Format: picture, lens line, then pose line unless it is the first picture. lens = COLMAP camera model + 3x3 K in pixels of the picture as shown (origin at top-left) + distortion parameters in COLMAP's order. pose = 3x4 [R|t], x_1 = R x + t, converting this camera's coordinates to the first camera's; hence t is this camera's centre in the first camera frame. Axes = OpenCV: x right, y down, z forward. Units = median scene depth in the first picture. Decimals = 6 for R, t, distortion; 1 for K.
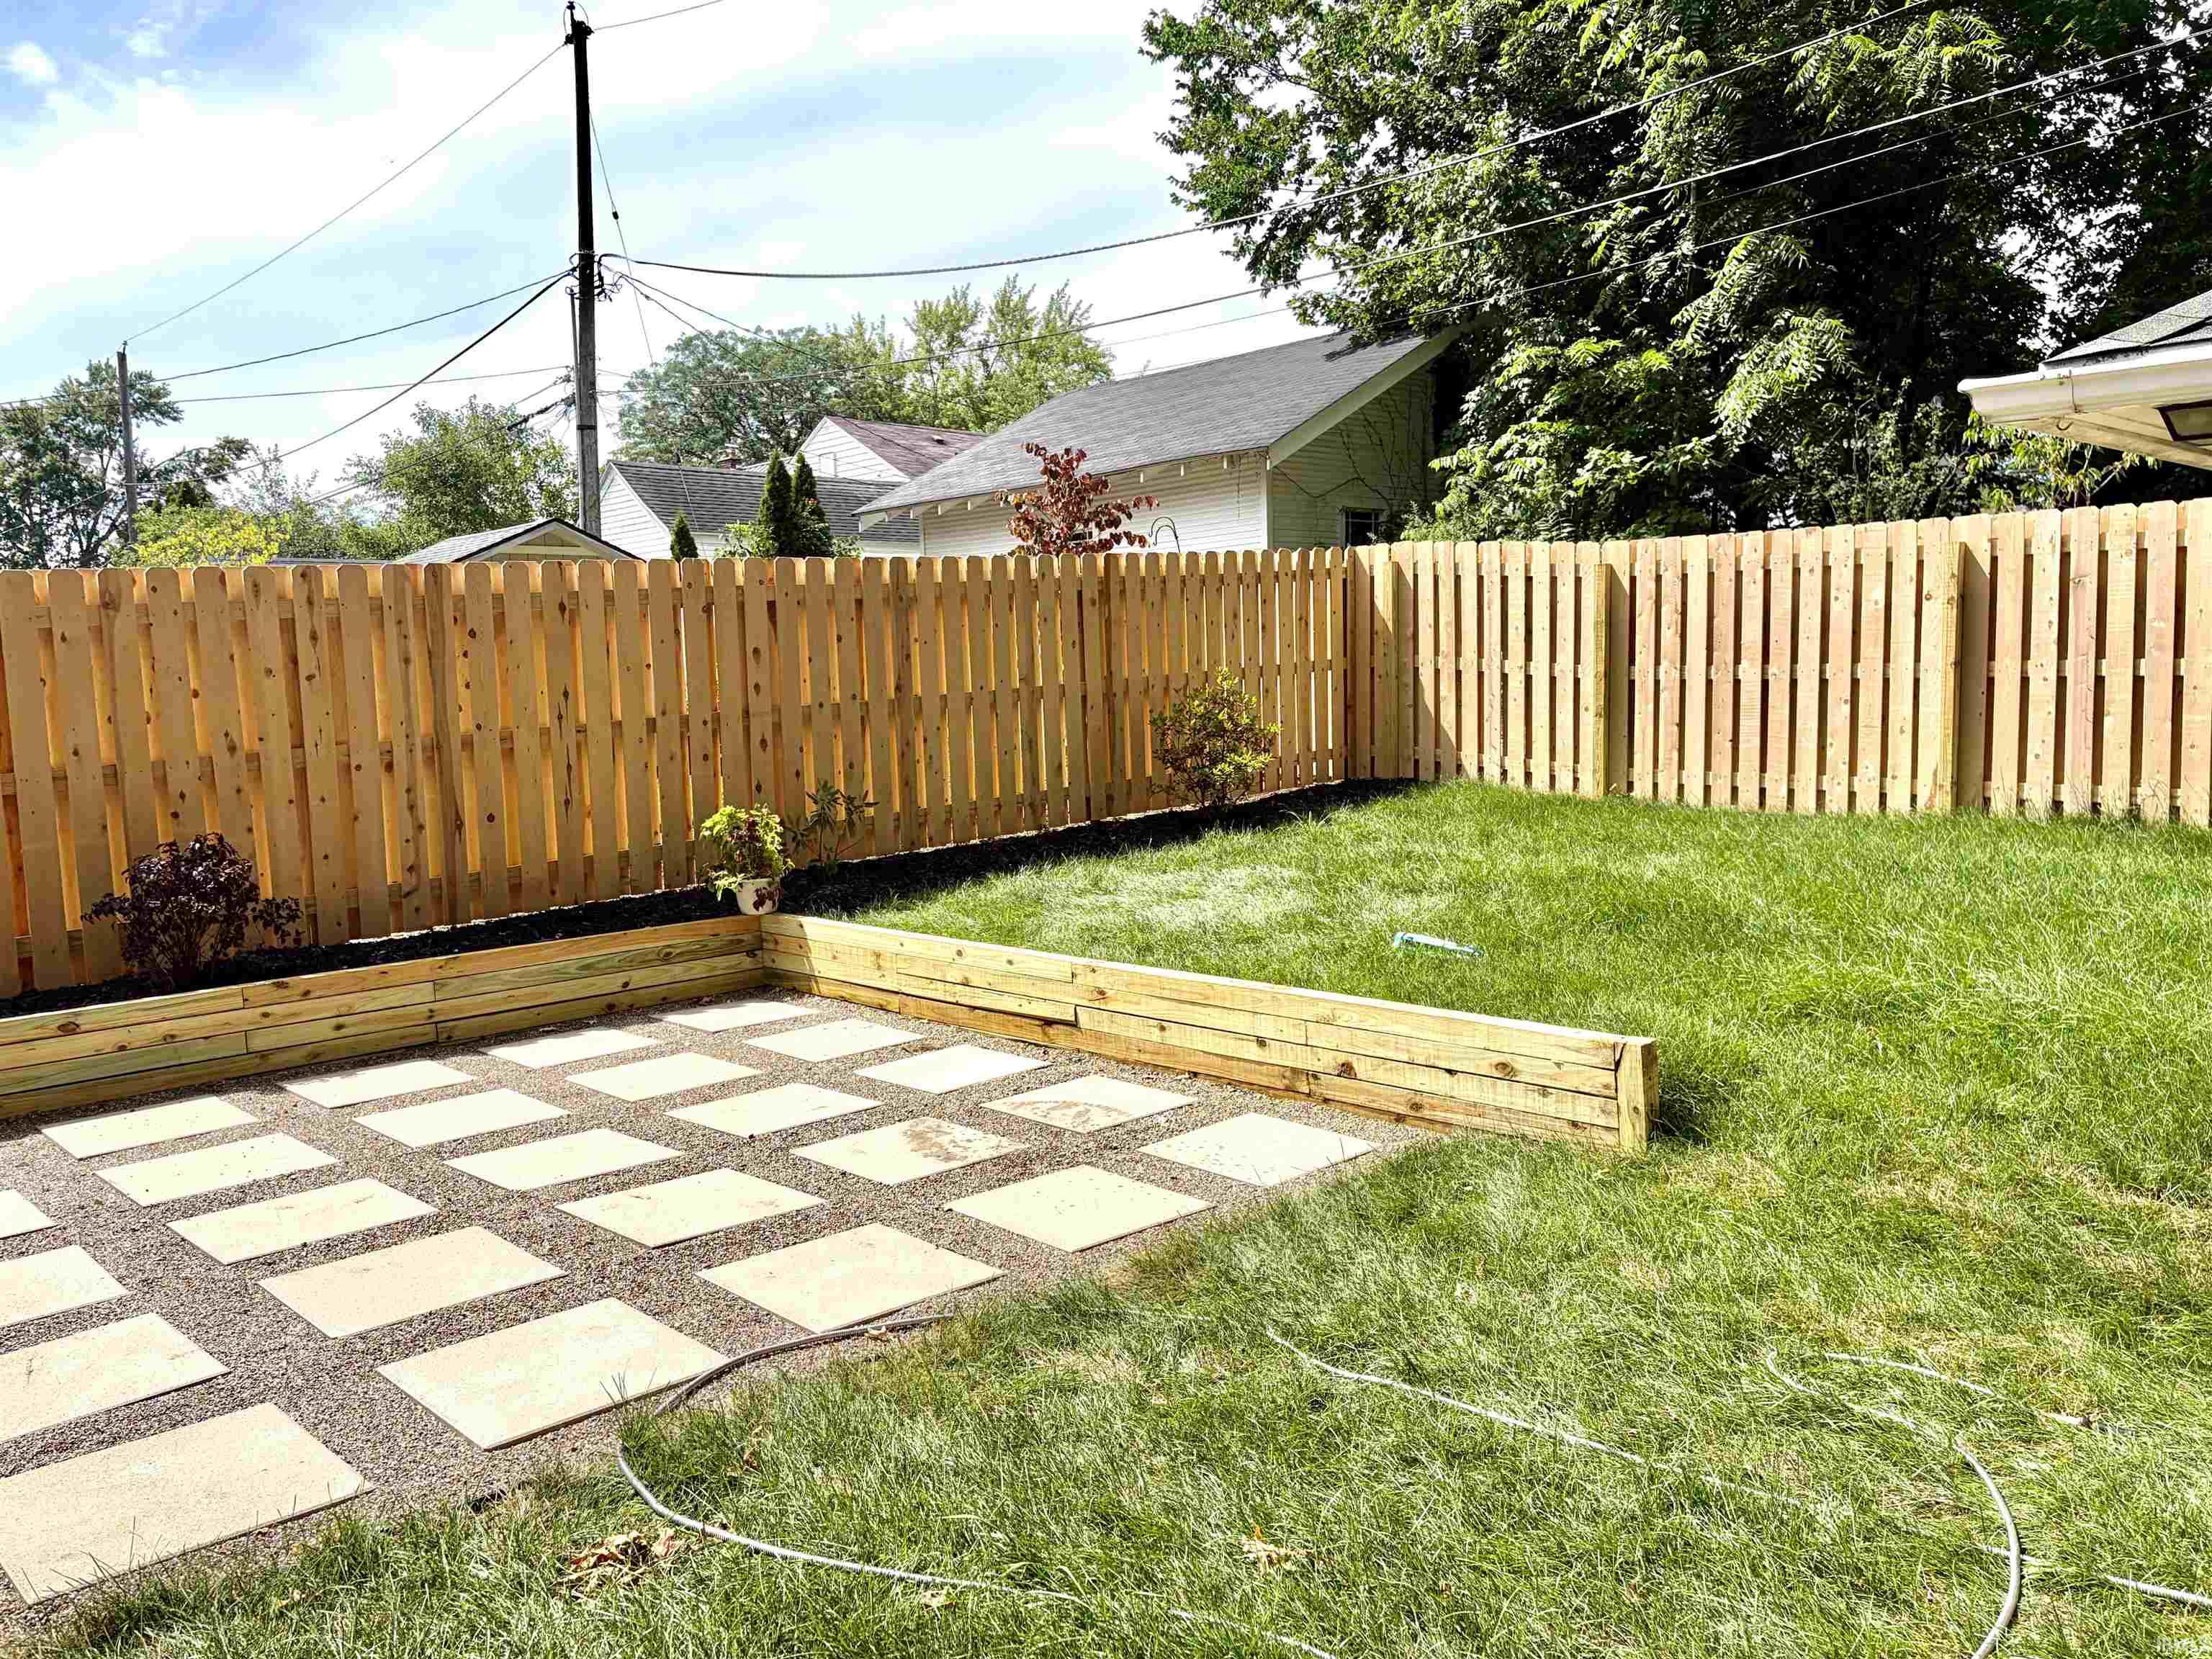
lens RADIAL K [[1658.3, 0, 1115.0], [0, 1658.3, 835.5], [0, 0, 1]] dist [0.034925, -0.004985]
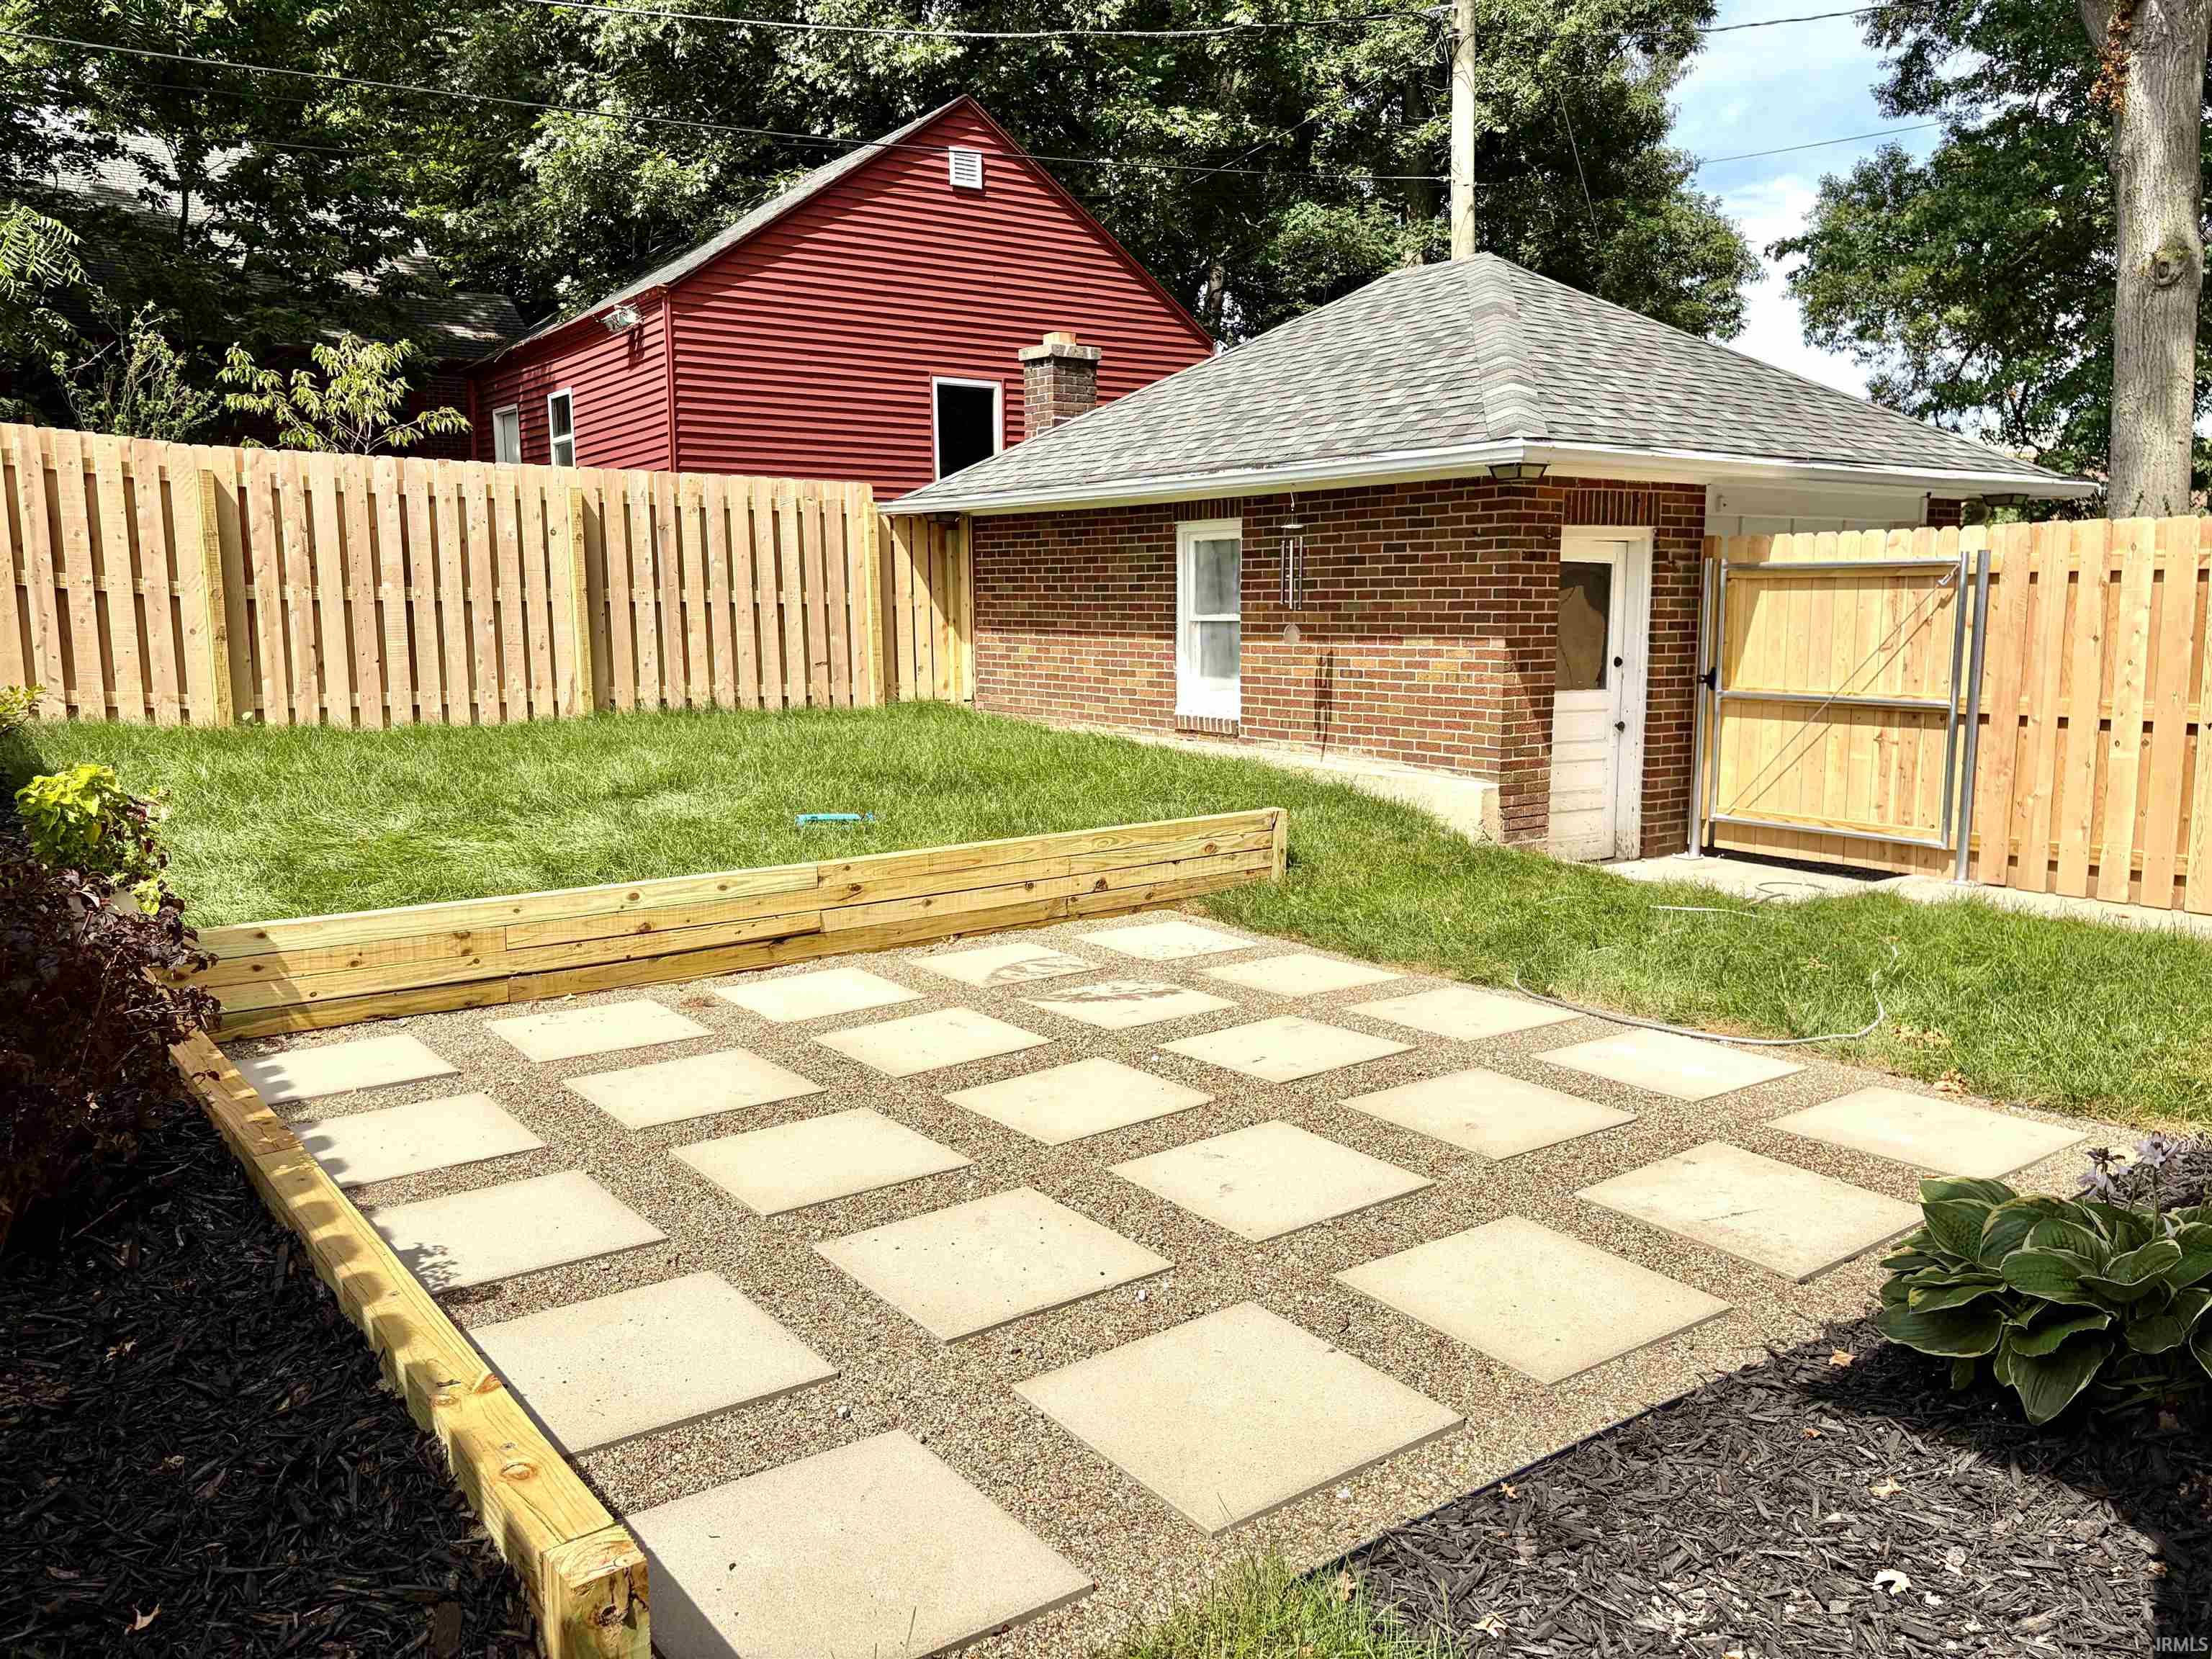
lens RADIAL K [[1658.3, 0, 1102.0], [0, 1658.3, 838.0], [0, 0, 1]] dist [0.034925, -0.004985]
pose [[0.129369, -0.120657, 0.984228, -0.607545], [0.095759, 0.989450, 0.108711, -0.018931], [-0.986962, 0.080185, 0.139558, 0.441847]]
